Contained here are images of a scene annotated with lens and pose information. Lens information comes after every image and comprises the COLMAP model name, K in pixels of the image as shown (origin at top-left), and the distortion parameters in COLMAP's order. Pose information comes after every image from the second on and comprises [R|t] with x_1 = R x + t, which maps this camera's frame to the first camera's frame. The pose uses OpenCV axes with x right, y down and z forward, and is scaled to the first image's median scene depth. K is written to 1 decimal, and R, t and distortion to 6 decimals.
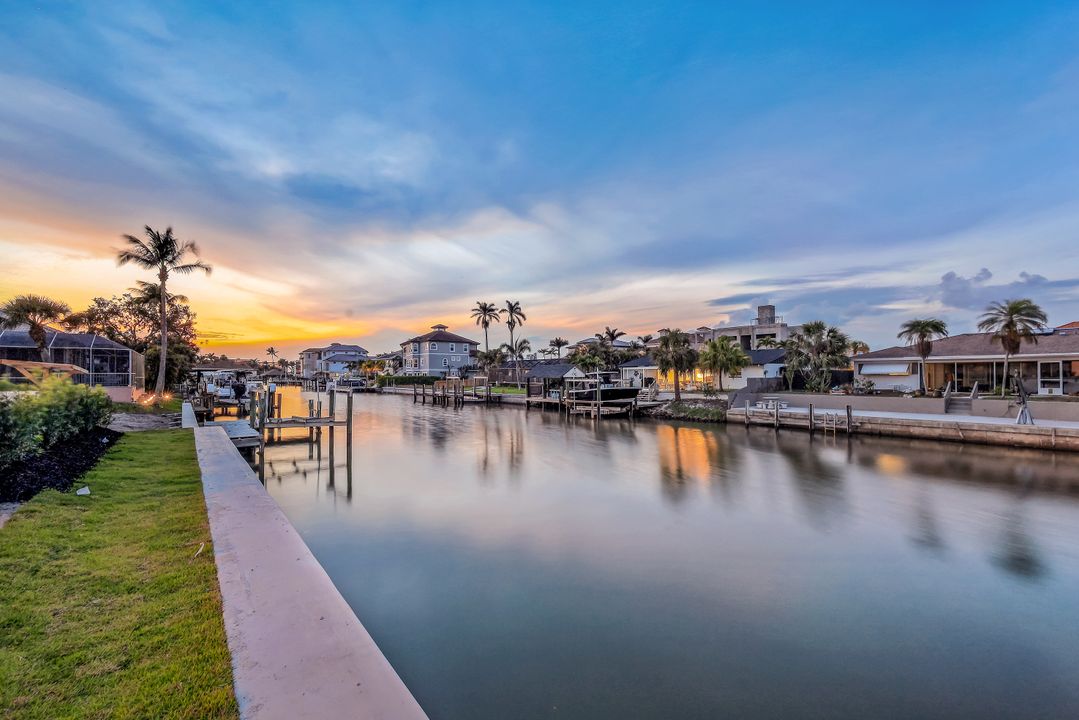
lens RADIAL K [[466.8, 0, 543.8], [0, 466.8, 366.2], [0, 0, 1]] dist [-0.000890, -0.000143]
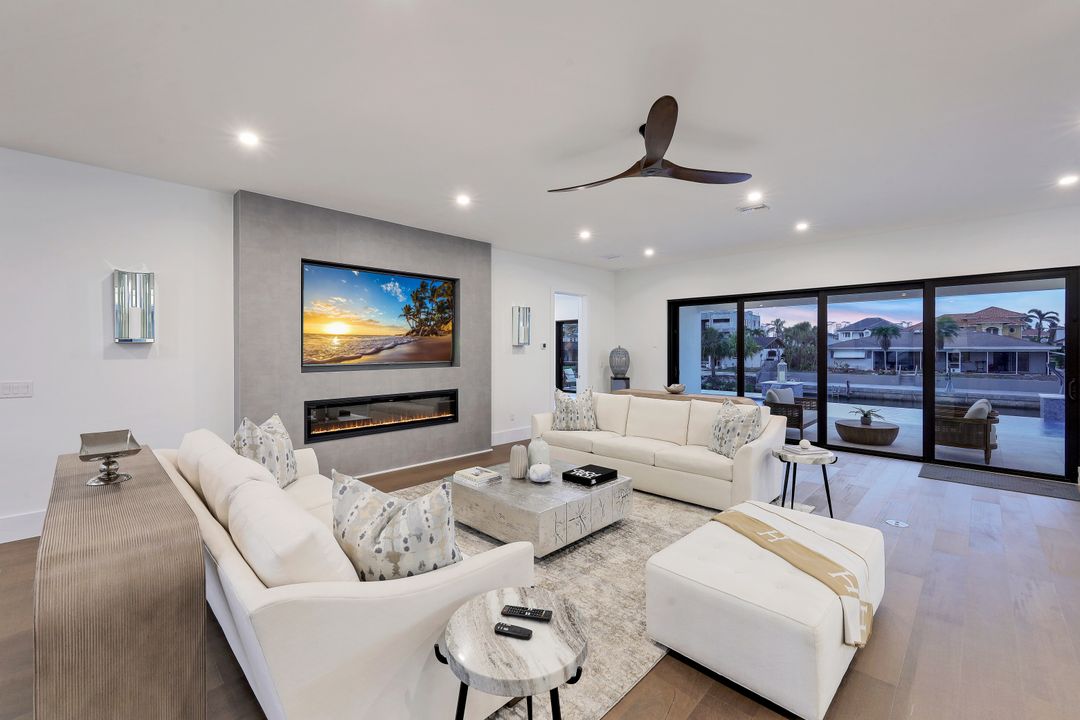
lens RADIAL K [[441.8, 0, 537.7], [0, 441.8, 351.8], [0, 0, 1]] dist [-0.000609, -0.000497]
pose [[0.991278, -0.002085, 0.131774, -0.392232], [-0.001735, 0.999582, 0.028870, -0.037258], [-0.131779, -0.028847, 0.990859, -0.234773]]
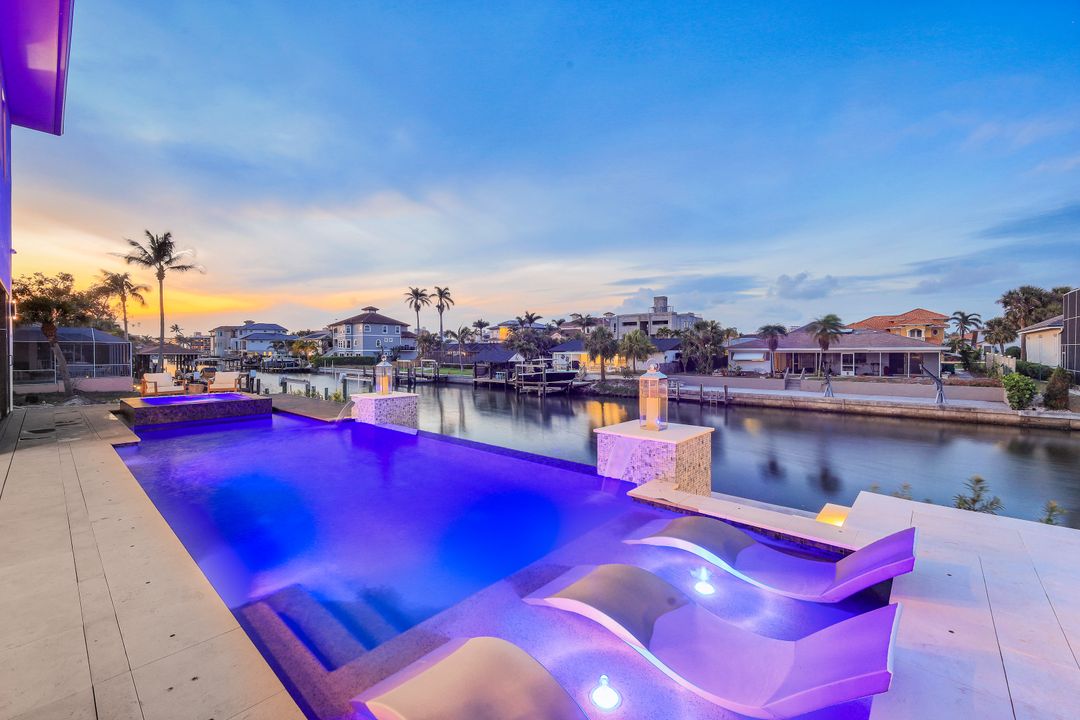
lens RADIAL K [[441.8, 0, 537.7], [0, 441.8, 351.8], [0, 0, 1]] dist [-0.000609, -0.000497]
pose [[0.982764, -0.000912, 0.184862, -0.107822], [-0.003071, 0.999769, 0.021256, -0.029707], [-0.184839, -0.021457, 0.982535, -0.146380]]
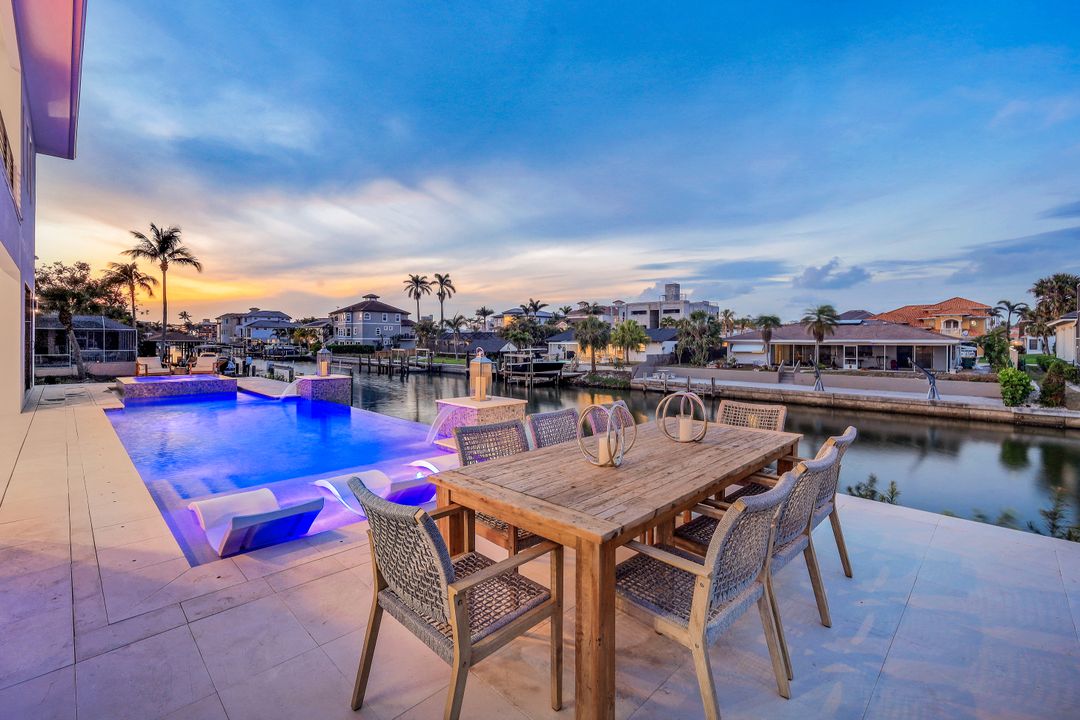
lens RADIAL K [[469.3, 0, 518.2], [0, 469.3, 338.0], [0, 0, 1]] dist [-0.002742, 0.000041]
pose [[0.993208, 0.007663, 0.116097, -0.056768], [-0.009386, 0.999854, 0.014302, -0.031442], [-0.115970, -0.015294, 0.993135, -0.209235]]
